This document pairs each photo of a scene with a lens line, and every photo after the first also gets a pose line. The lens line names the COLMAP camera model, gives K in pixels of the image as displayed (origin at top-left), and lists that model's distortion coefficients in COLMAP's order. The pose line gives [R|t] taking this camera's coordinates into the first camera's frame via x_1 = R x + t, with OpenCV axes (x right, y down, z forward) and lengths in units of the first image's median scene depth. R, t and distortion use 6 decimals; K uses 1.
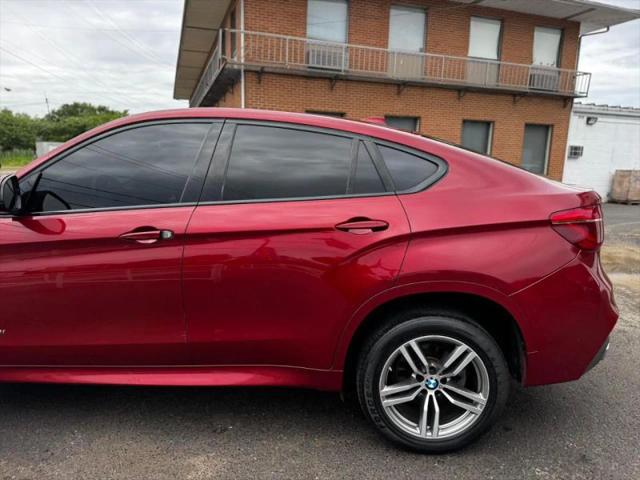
lens RADIAL K [[451.8, 0, 326.3], [0, 451.8, 237.8], [0, 0, 1]] dist [0.026468, -0.033274]
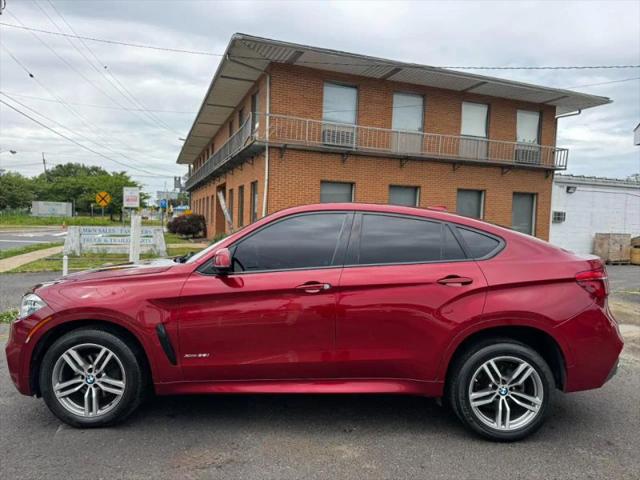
lens RADIAL K [[449.7, 0, 326.0], [0, 449.7, 234.3], [0, 0, 1]] dist [0.044574, -0.058082]
pose [[0.999453, 0.004384, 0.032779, -0.064275], [0.000123, 0.990673, -0.136258, 0.003559], [-0.033071, 0.136187, 0.990131, -0.081890]]
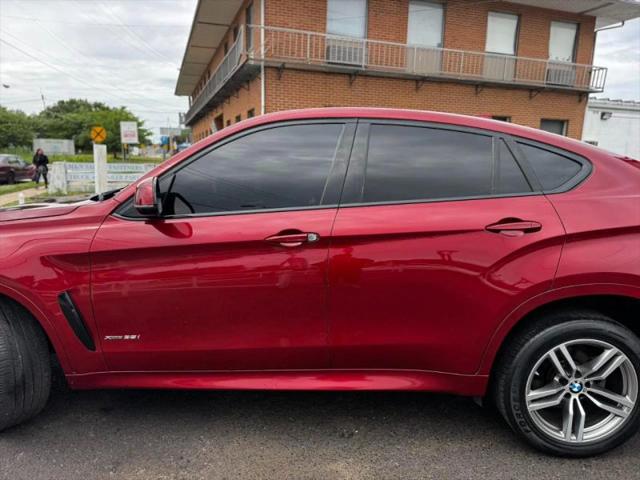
lens RADIAL K [[449.7, 0, 323.3], [0, 449.7, 239.0], [0, 0, 1]] dist [0.044574, -0.058082]
pose [[0.999965, -0.005600, 0.006154, -0.053274], [0.005526, 0.999911, 0.012123, -0.002559], [-0.006222, -0.012089, 0.999908, 0.003800]]
